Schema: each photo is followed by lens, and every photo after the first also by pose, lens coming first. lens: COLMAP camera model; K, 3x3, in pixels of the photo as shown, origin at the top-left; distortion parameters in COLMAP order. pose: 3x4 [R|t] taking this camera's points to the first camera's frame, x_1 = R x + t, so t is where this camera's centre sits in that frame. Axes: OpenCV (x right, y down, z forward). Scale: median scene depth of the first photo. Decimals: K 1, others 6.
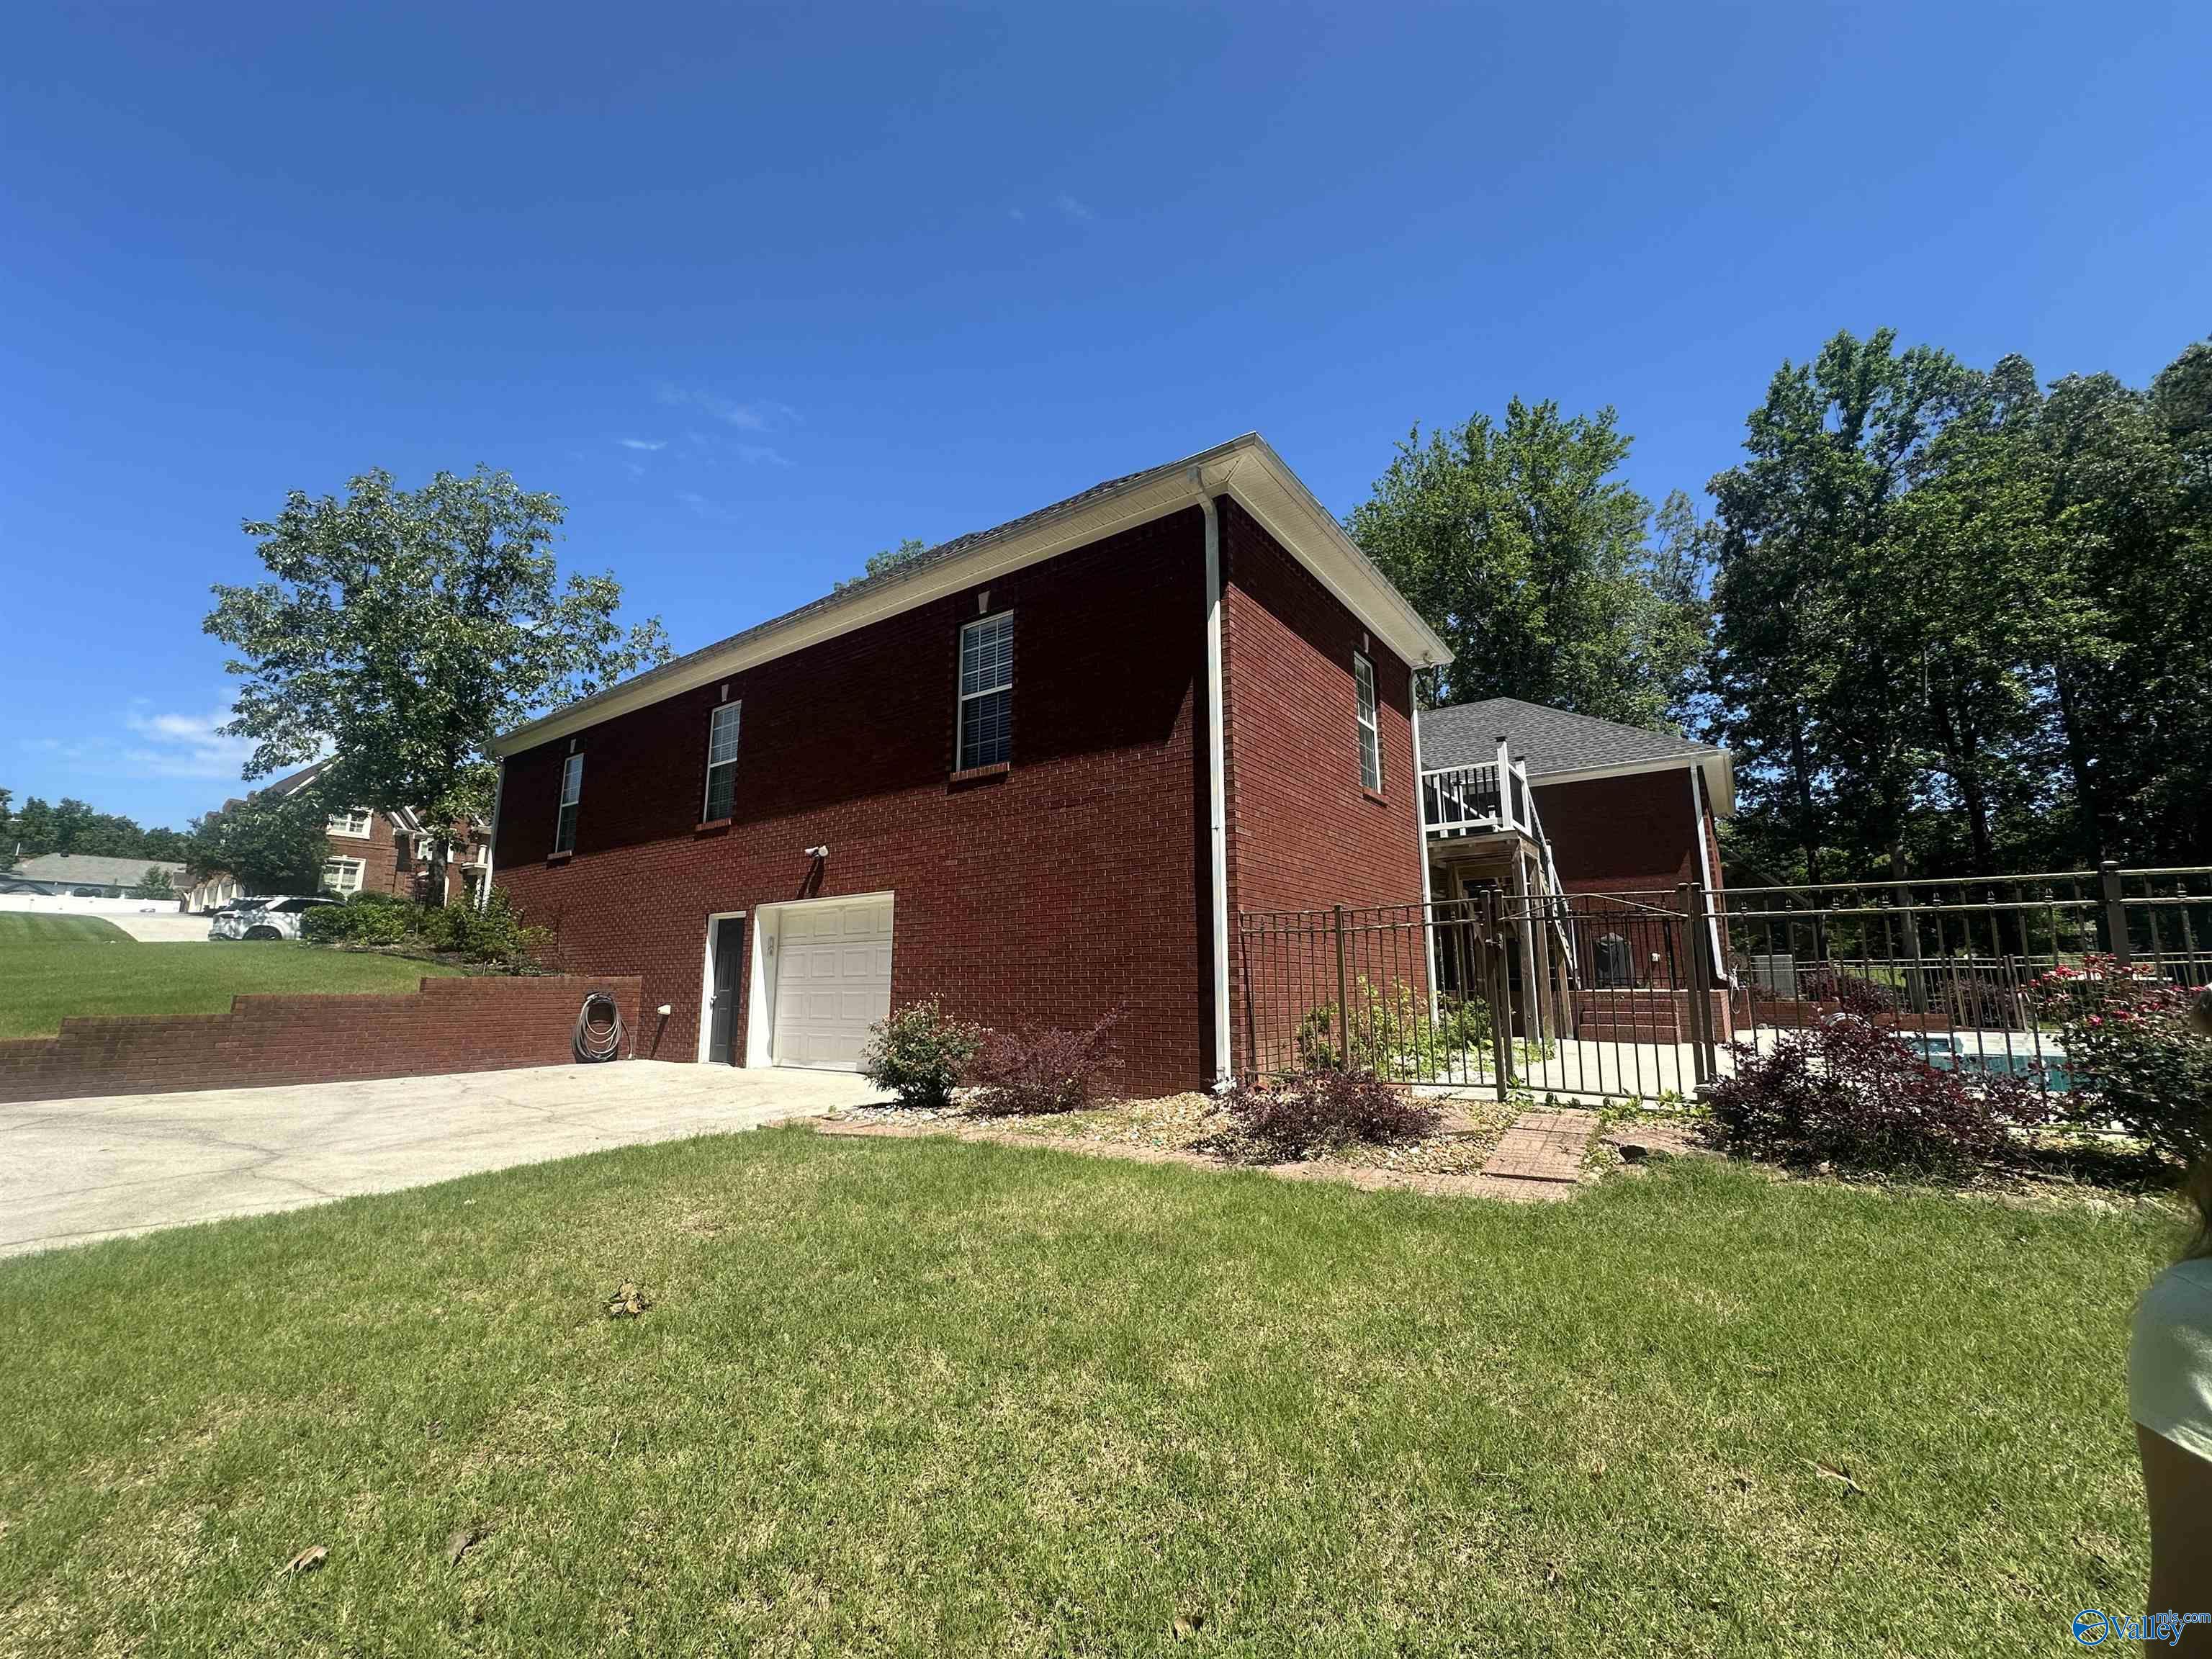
lens RADIAL K [[885.9, 0, 1106.0], [0, 885.9, 829.5], [0, 0, 1]] dist [-0.006093, 0.000331]
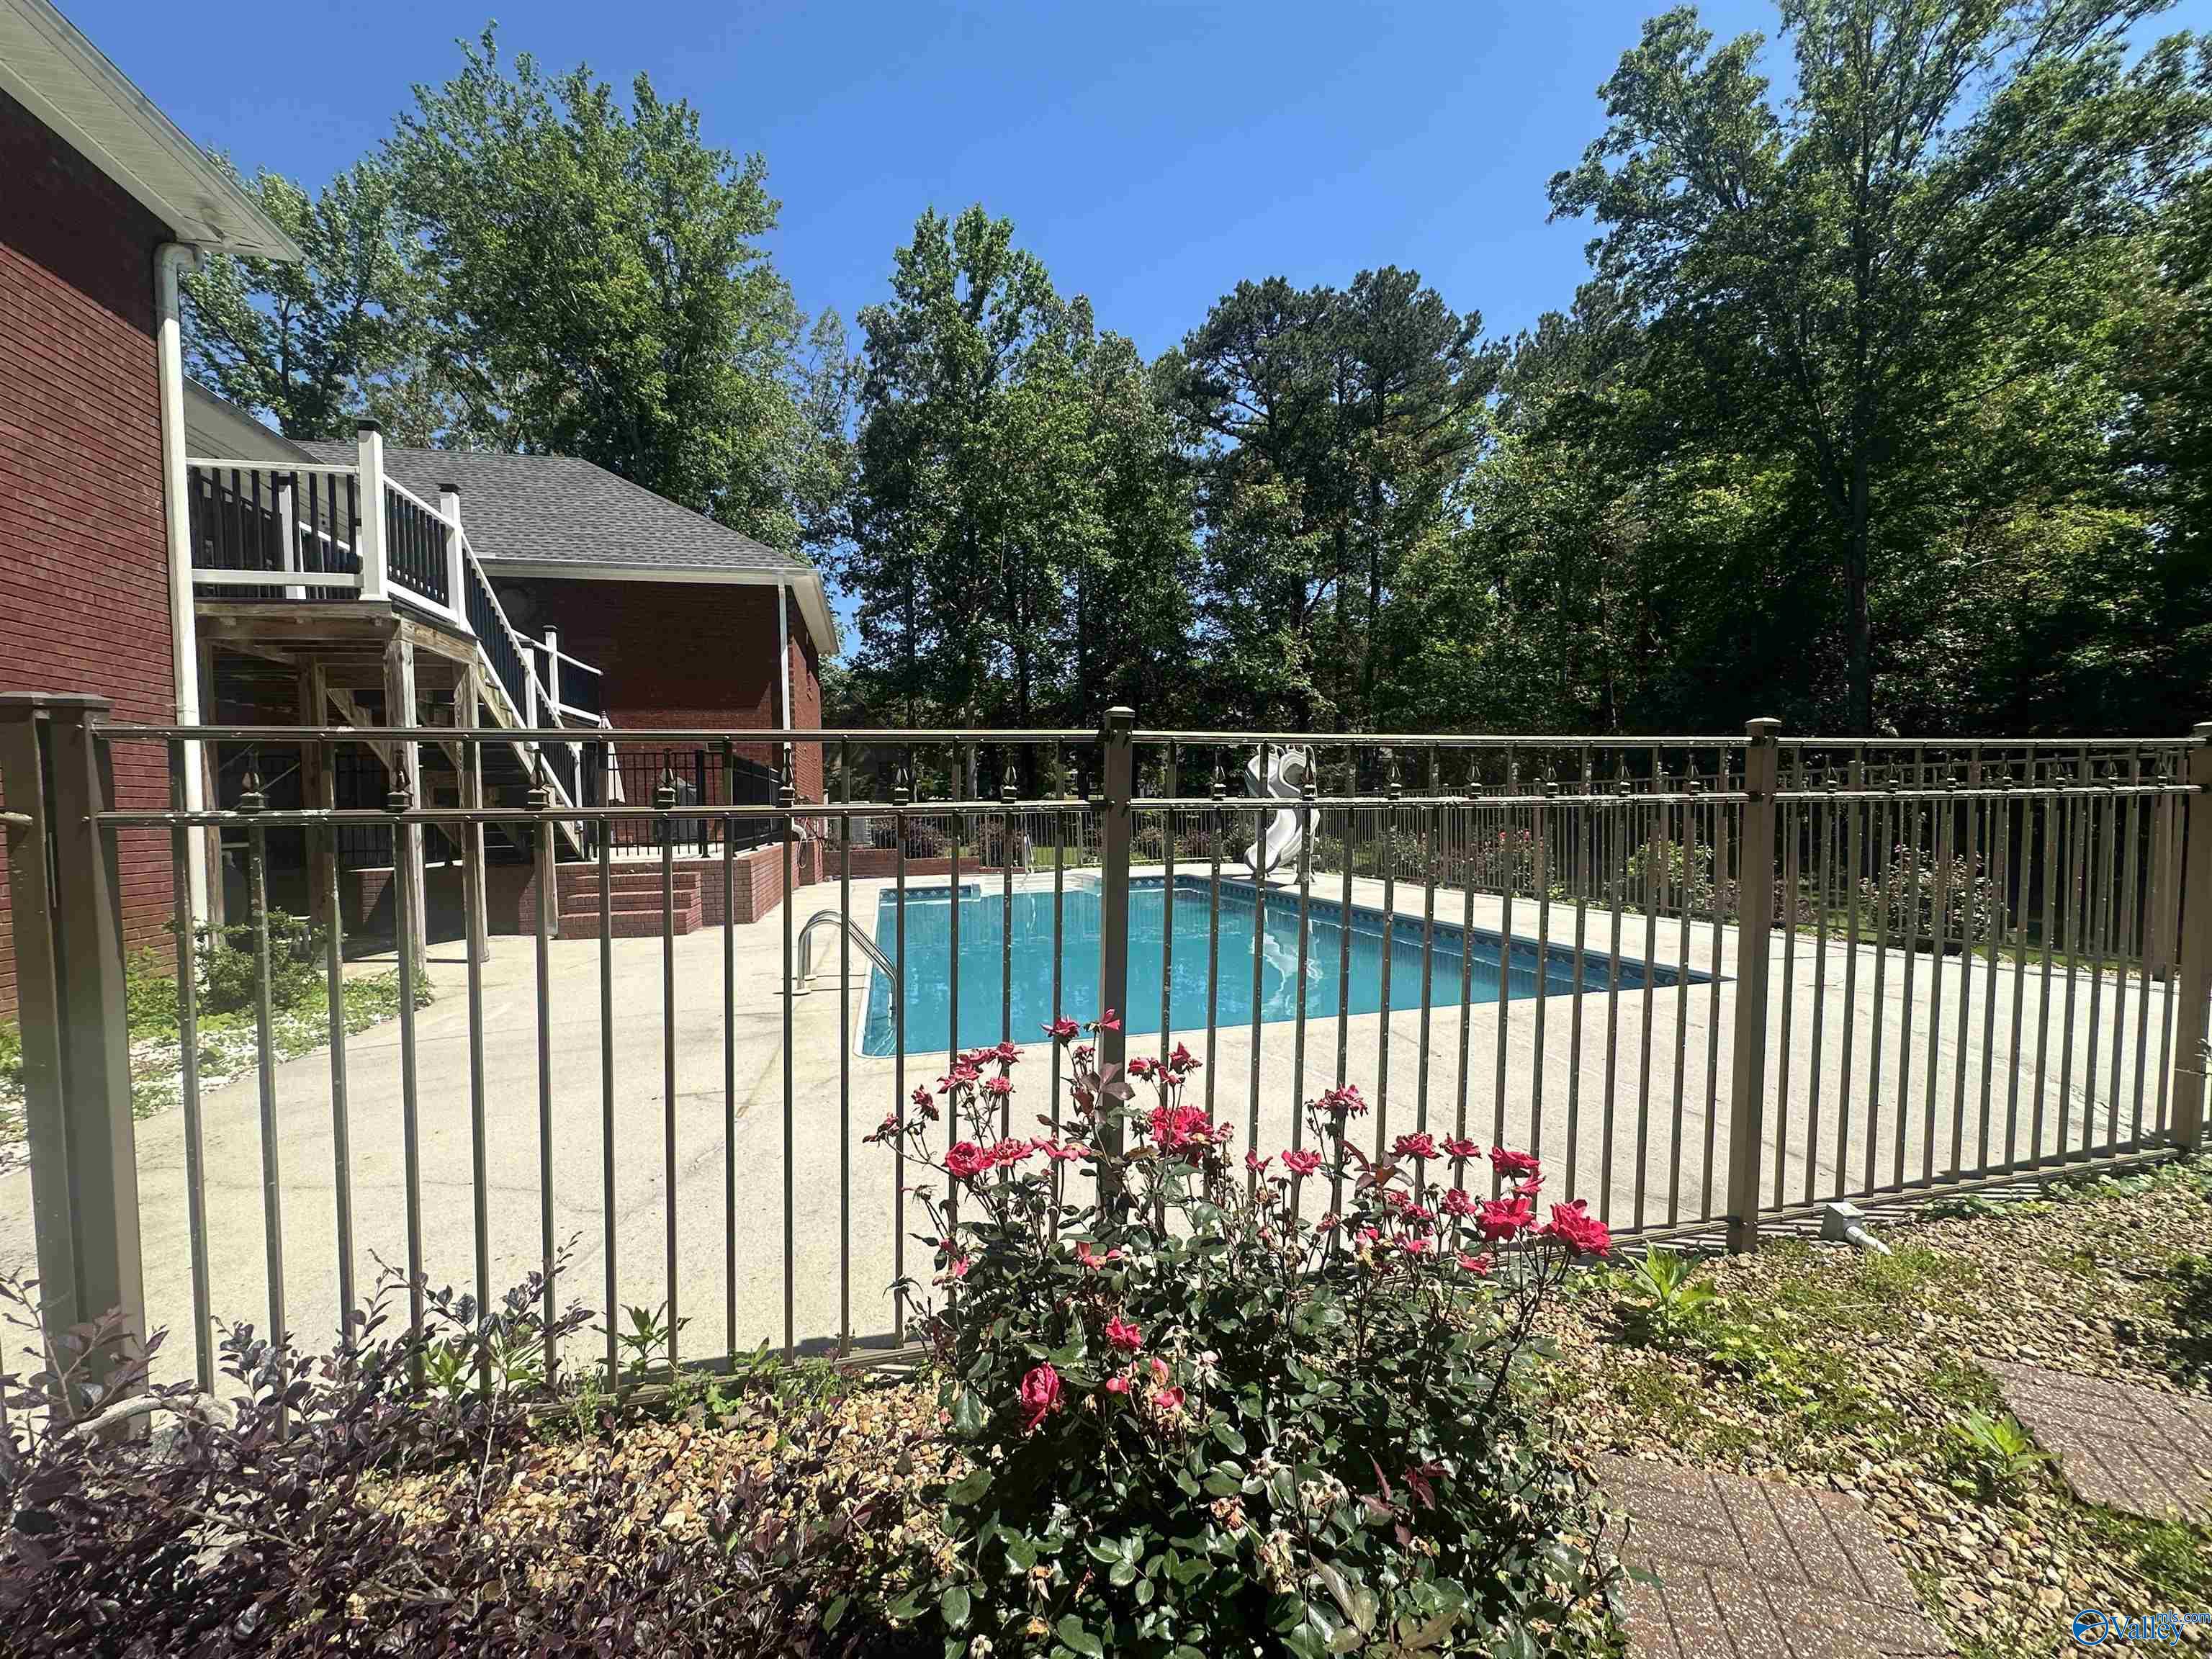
lens RADIAL K [[866.2, 0, 1106.0], [0, 866.2, 829.5], [0, 0, 1]] dist [-0.016619, -0.000024]
pose [[0.640948, -0.034864, 0.766792, 0.127447], [-0.113079, 0.983780, 0.139251, 0.005763], [-0.759209, -0.175961, 0.626609, 0.115856]]
